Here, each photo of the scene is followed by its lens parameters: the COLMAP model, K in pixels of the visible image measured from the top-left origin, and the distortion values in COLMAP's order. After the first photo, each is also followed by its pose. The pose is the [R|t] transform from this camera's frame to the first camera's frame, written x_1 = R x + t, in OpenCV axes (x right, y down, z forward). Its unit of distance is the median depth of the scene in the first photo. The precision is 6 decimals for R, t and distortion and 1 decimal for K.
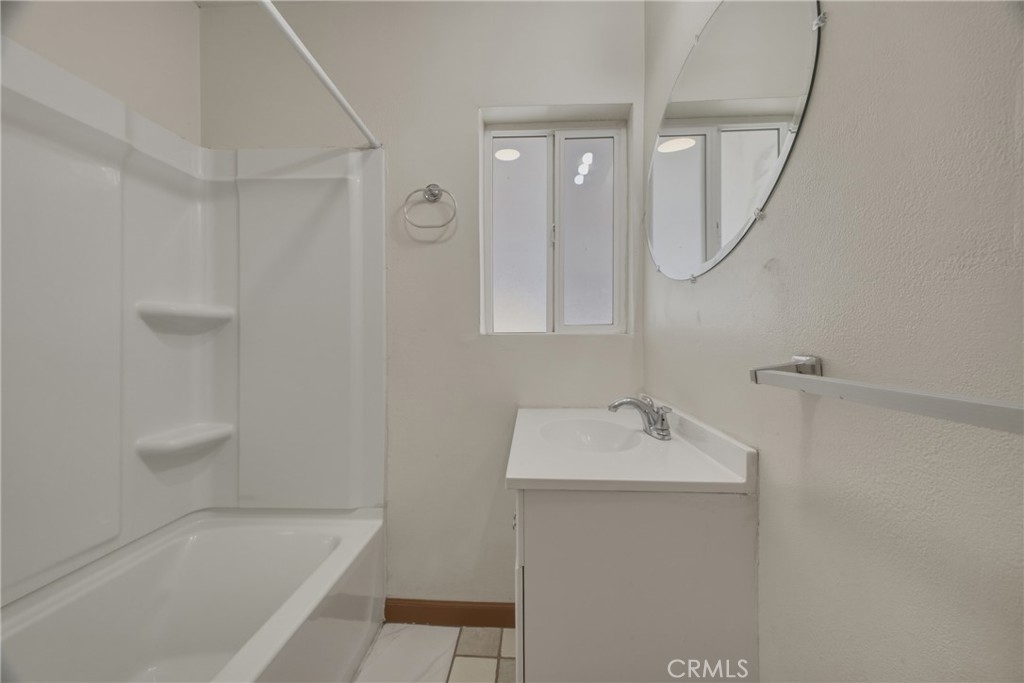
lens RADIAL K [[406.7, 0, 501.7], [0, 406.7, 341.1], [0, 0, 1]] dist [0.017196, -0.003404]
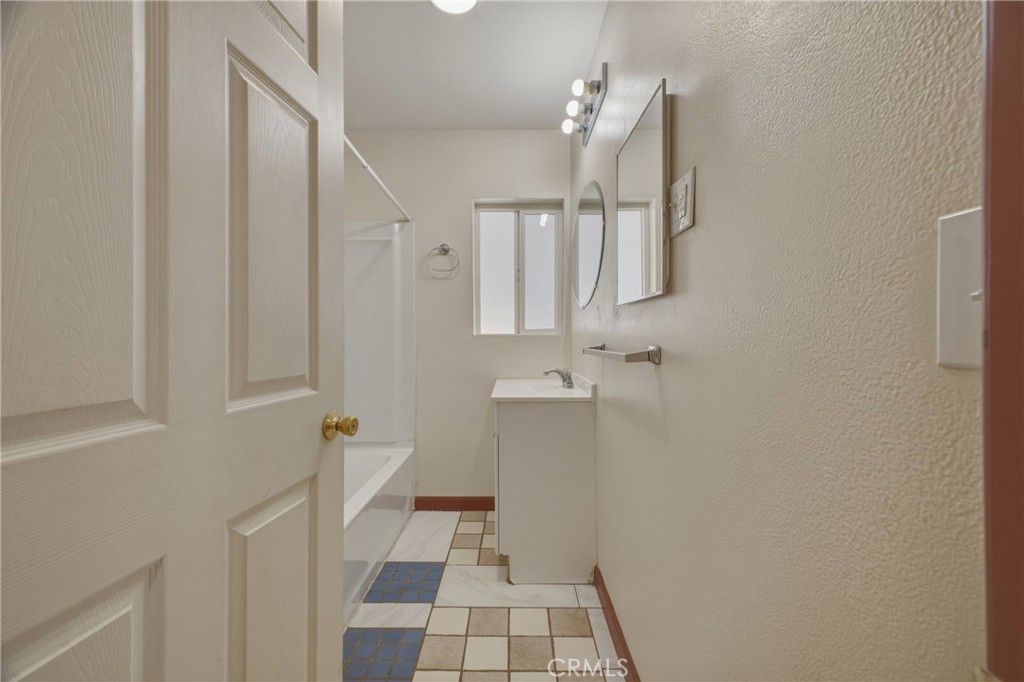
lens RADIAL K [[406.7, 0, 512.4], [0, 406.7, 337.0], [0, 0, 1]] dist [0.017196, -0.003404]
pose [[0.996936, -0.001060, 0.078208, -0.023608], [0.001749, 0.999960, -0.008737, 0.006441], [-0.078196, 0.008847, 0.996899, -0.664116]]
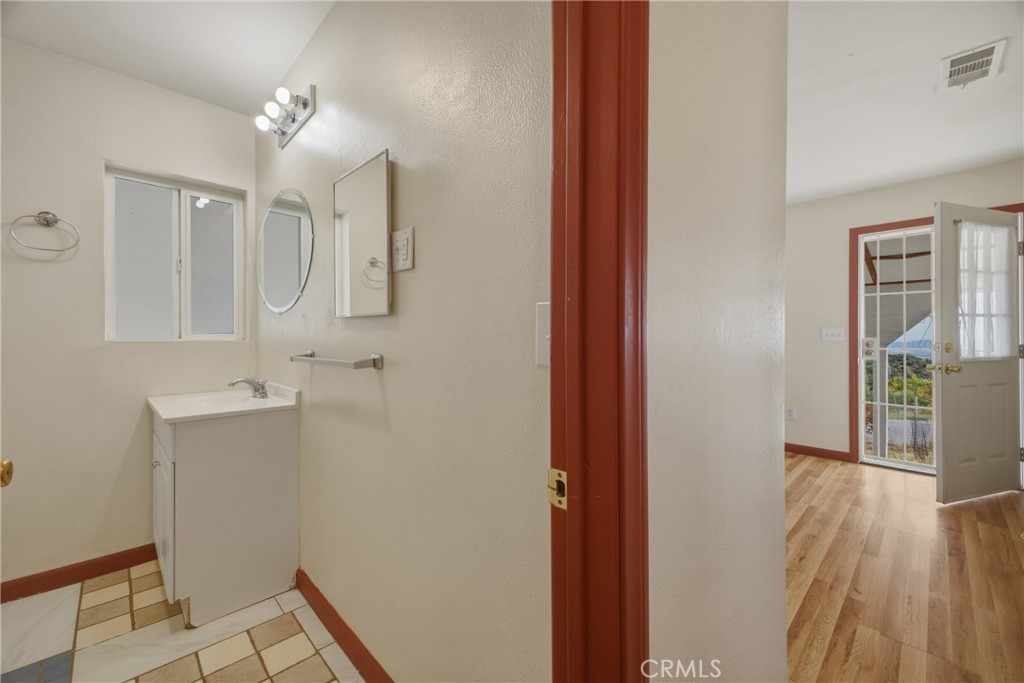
lens RADIAL K [[406.7, 0, 516.4], [0, 406.7, 337.9], [0, 0, 1]] dist [0.017196, -0.003404]
pose [[0.652696, 0.001295, 0.757619, -0.189660], [0.004895, 0.999970, -0.005926, -0.012649], [-0.757604, 0.007576, 0.652670, -0.780032]]
